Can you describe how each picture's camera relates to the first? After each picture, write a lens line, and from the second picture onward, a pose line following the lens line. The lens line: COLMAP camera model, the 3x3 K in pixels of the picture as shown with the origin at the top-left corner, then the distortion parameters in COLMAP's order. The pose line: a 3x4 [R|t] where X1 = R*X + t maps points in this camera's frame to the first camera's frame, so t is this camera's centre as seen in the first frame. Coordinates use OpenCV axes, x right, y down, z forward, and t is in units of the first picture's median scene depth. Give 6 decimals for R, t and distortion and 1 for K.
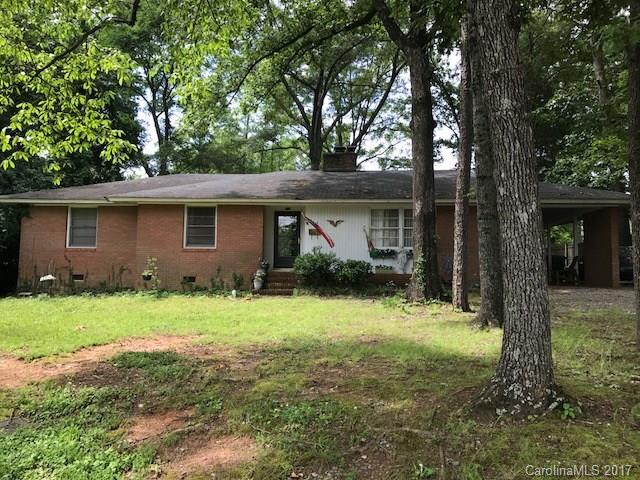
lens RADIAL K [[529.4, 0, 320.0], [0, 529.4, 240.0], [0, 0, 1]] dist [0.030762, -0.044324]
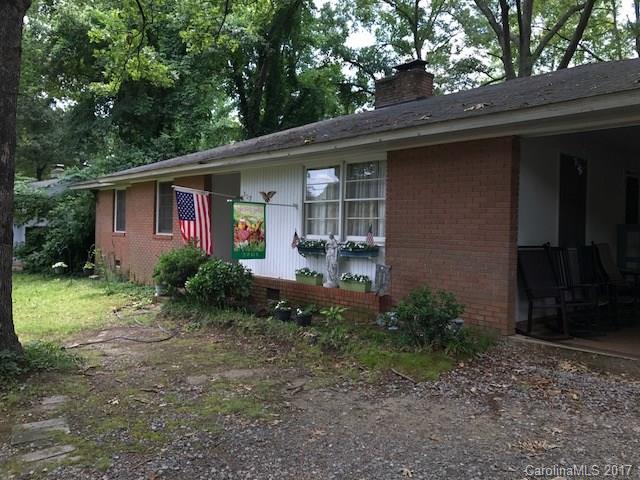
lens RADIAL K [[529.4, 0, 320.0], [0, 529.4, 240.0], [0, 0, 1]] dist [0.030762, -0.044324]
pose [[0.731925, 0.011752, -0.681284, 0.494968], [0.036288, 0.997760, 0.056196, -0.013334], [0.680418, -0.065854, 0.729859, 0.584096]]
